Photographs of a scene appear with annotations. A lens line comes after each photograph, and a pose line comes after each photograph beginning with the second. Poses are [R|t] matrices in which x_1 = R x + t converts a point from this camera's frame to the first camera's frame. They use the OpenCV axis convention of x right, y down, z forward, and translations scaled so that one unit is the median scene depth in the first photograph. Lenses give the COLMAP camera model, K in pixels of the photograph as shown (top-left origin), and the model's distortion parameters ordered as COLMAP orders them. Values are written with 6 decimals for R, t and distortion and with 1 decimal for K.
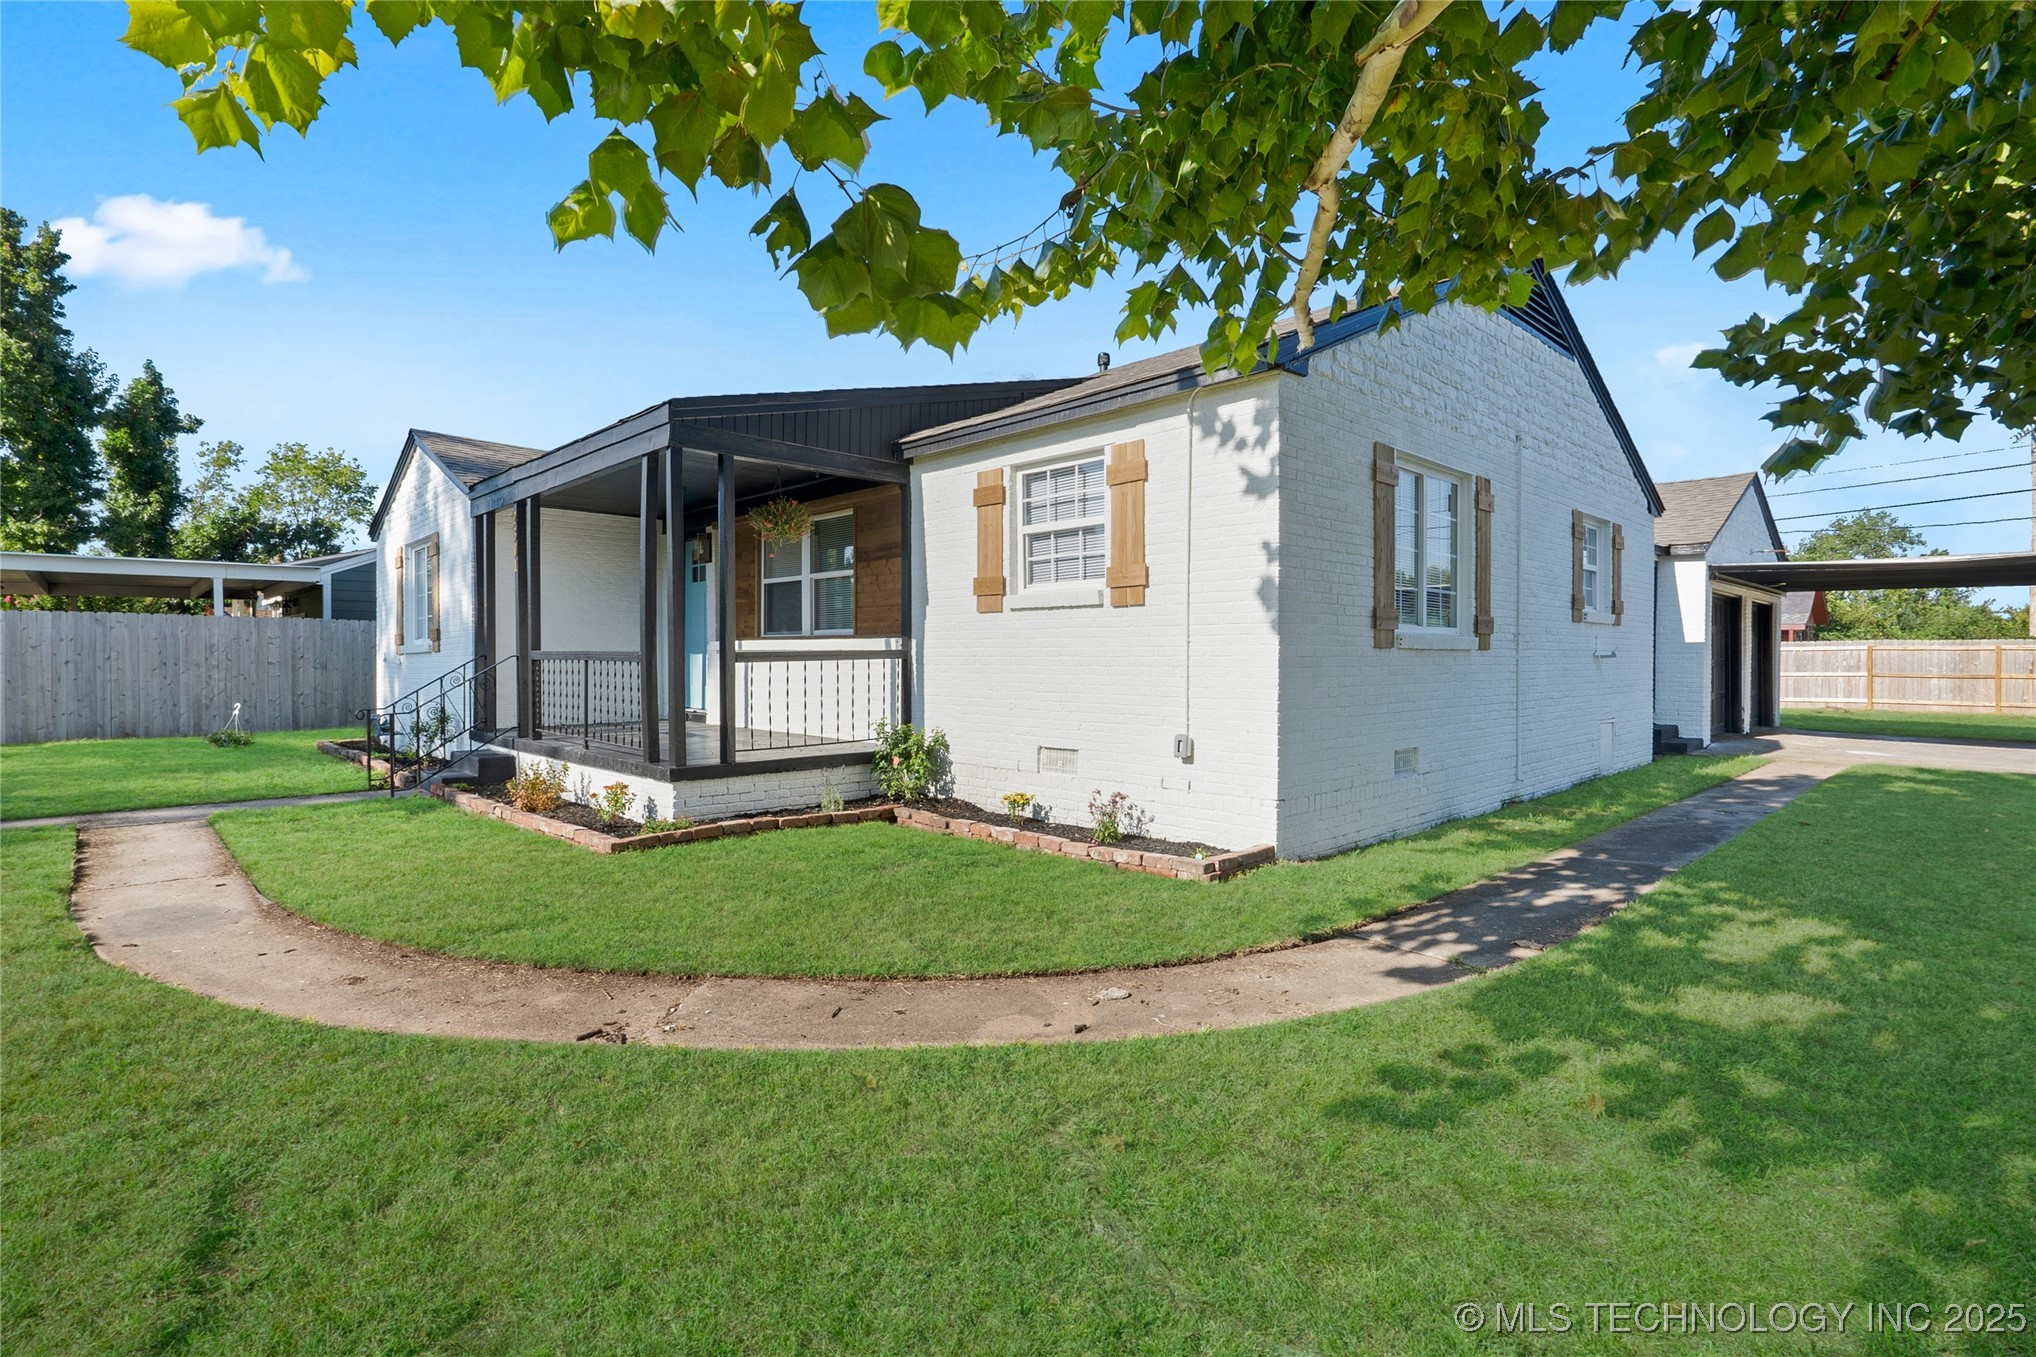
lens RADIAL K [[927.8, 0, 1016.9], [0, 927.8, 654.6], [0, 0, 1]] dist [0.000791, 0.000107]
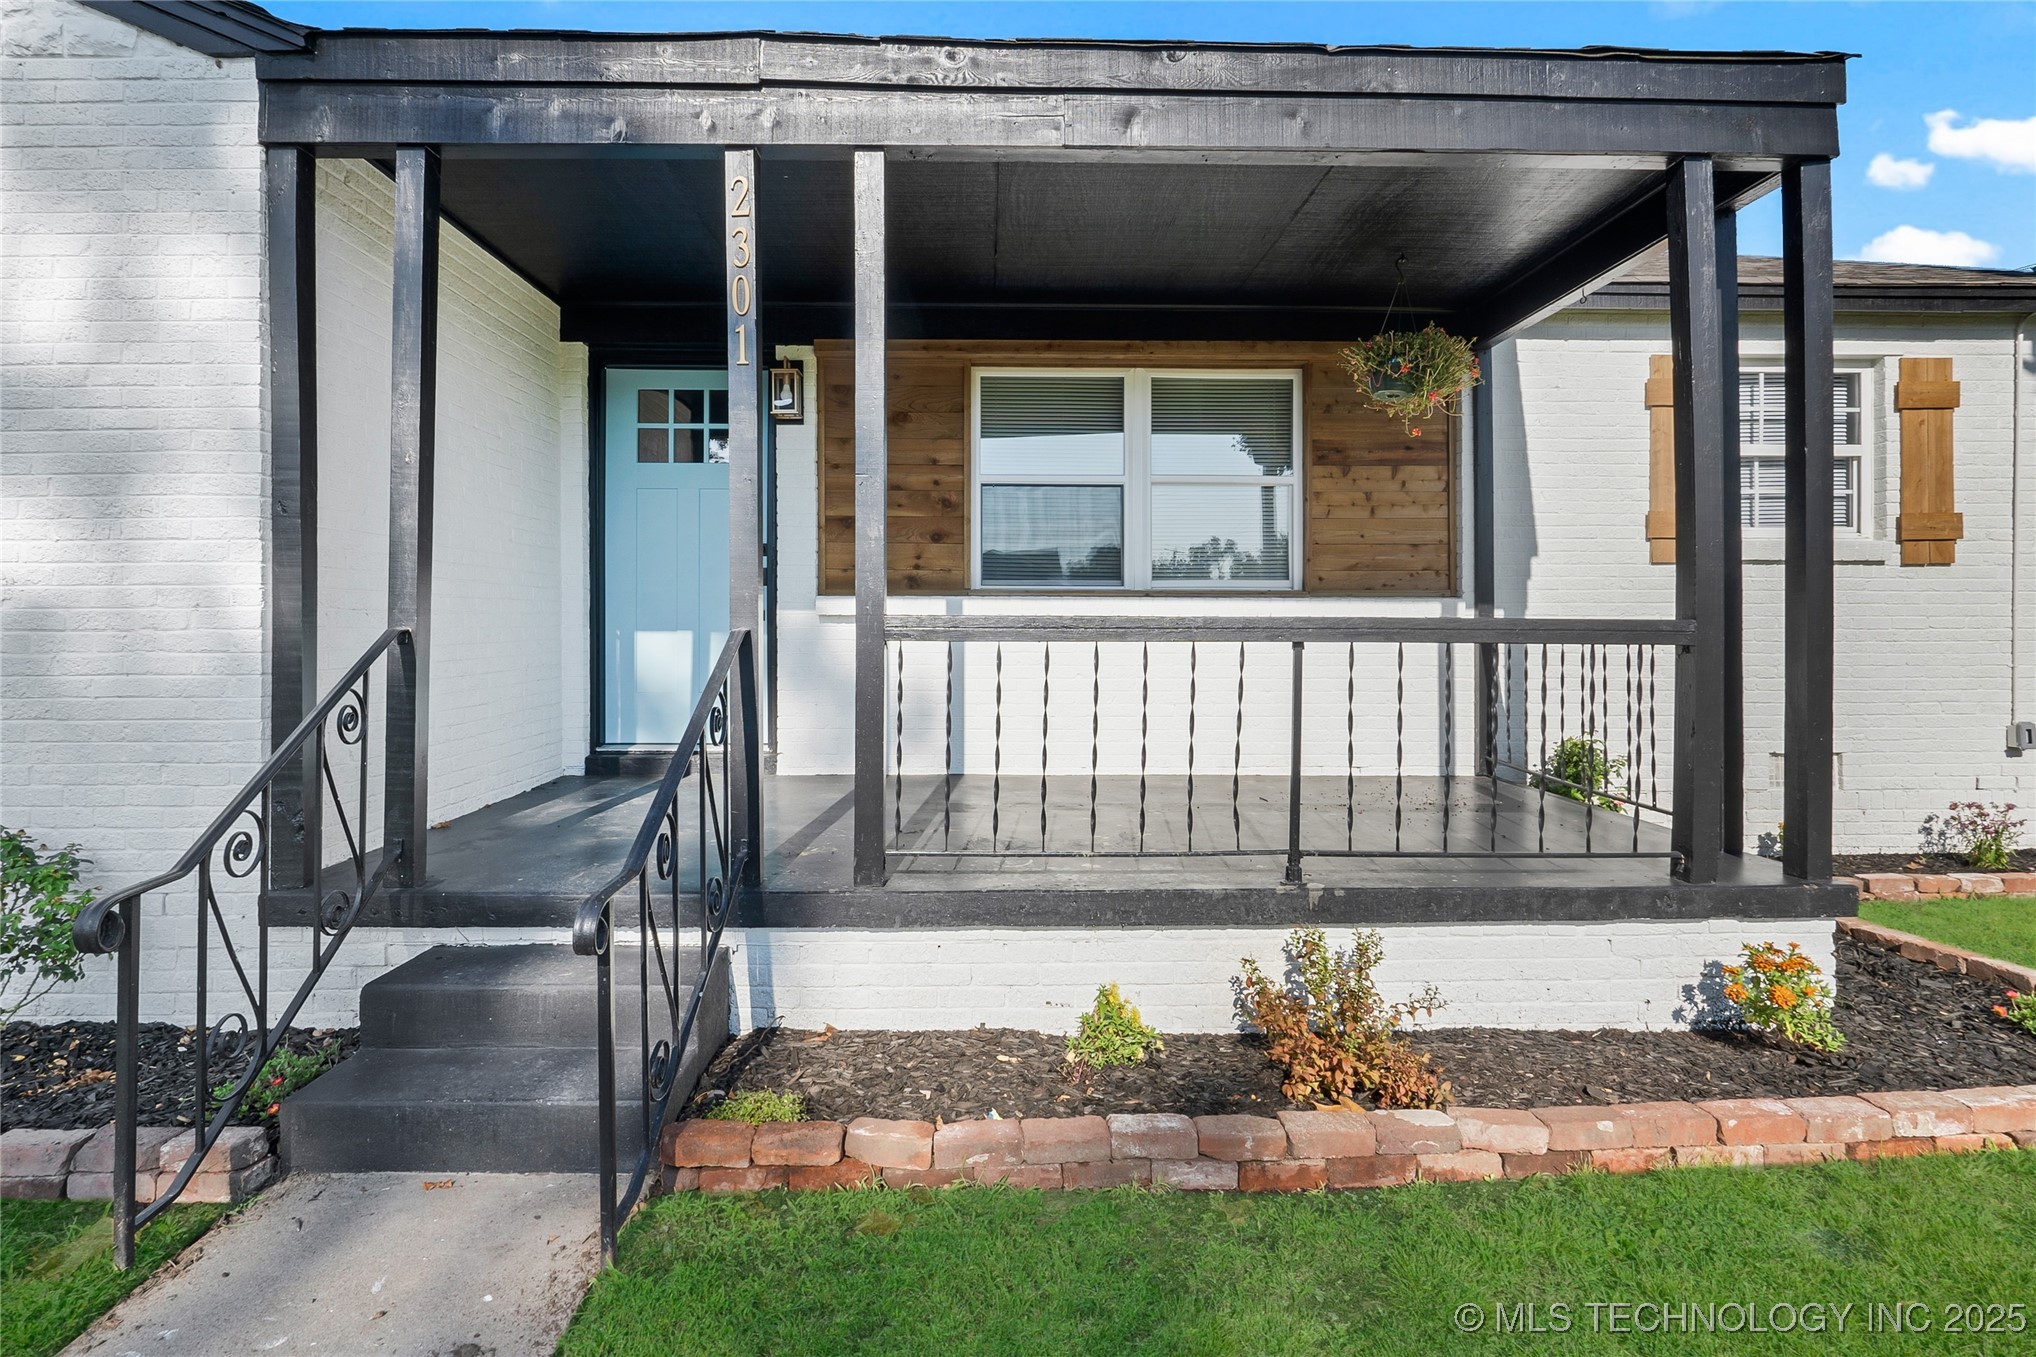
lens RADIAL K [[927.8, 0, 1016.9], [0, 927.8, 654.6], [0, 0, 1]] dist [0.000791, 0.000107]
pose [[0.696928, -0.029376, 0.716539, -0.745823], [-0.002570, 0.999052, 0.043458, -0.007536], [-0.717136, -0.032128, 0.696192, 0.763394]]
